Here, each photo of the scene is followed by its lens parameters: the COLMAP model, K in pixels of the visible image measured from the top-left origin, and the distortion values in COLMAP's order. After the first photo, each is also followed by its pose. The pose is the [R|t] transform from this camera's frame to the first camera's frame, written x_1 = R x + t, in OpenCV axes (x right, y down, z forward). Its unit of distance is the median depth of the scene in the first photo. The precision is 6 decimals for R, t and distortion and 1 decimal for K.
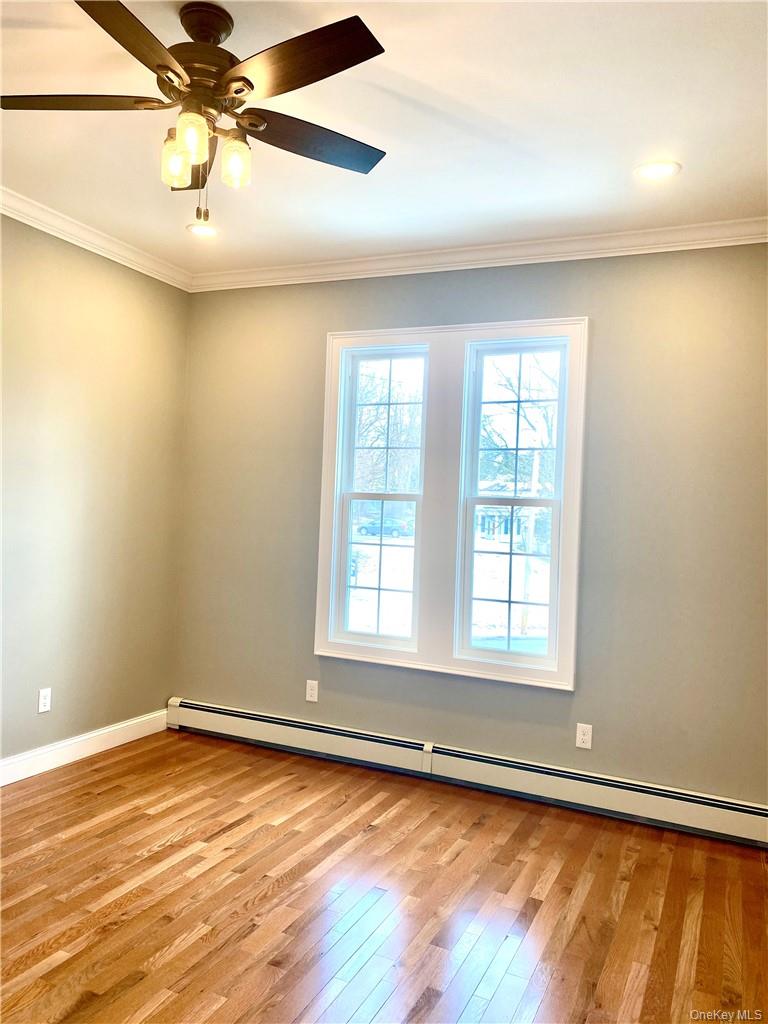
lens RADIAL K [[781.4, 0, 379.3], [0, 781.4, 505.2], [0, 0, 1]] dist [0.050808, -0.056207]
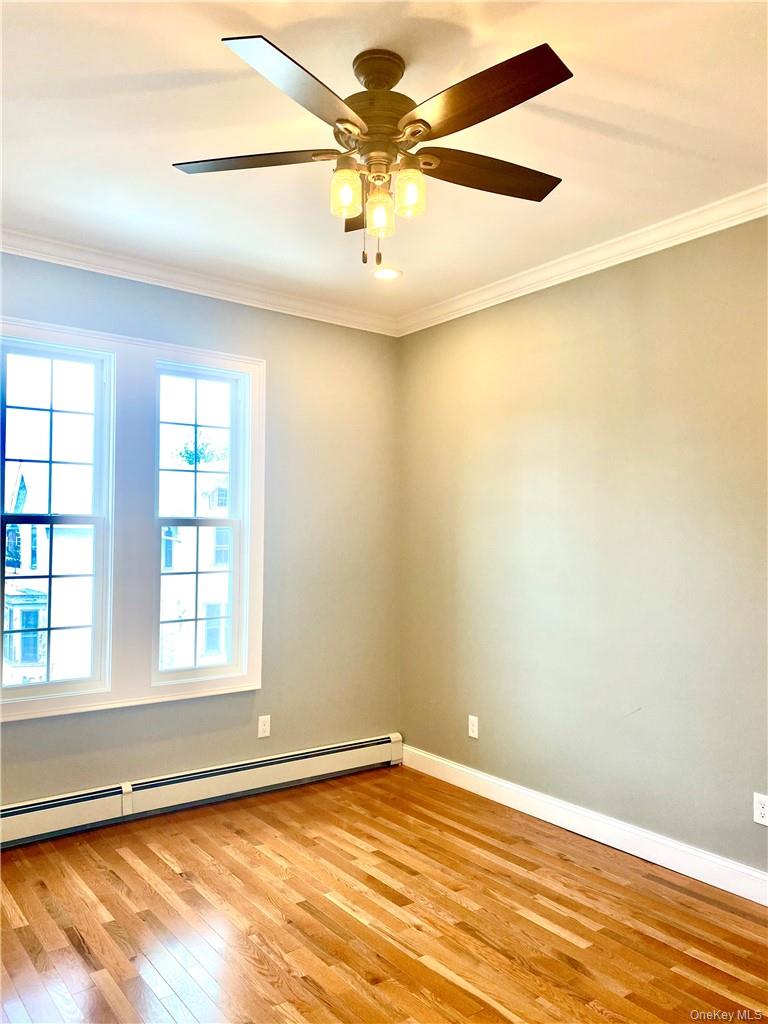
lens RADIAL K [[781.4, 0, 384.8], [0, 781.4, 506.7], [0, 0, 1]] dist [0.050808, -0.056207]
pose [[0.452571, -0.010706, 0.891664, -0.667946], [-0.009543, 0.999813, 0.016848, -0.047908], [-0.891677, -0.016134, 0.452384, 0.324018]]
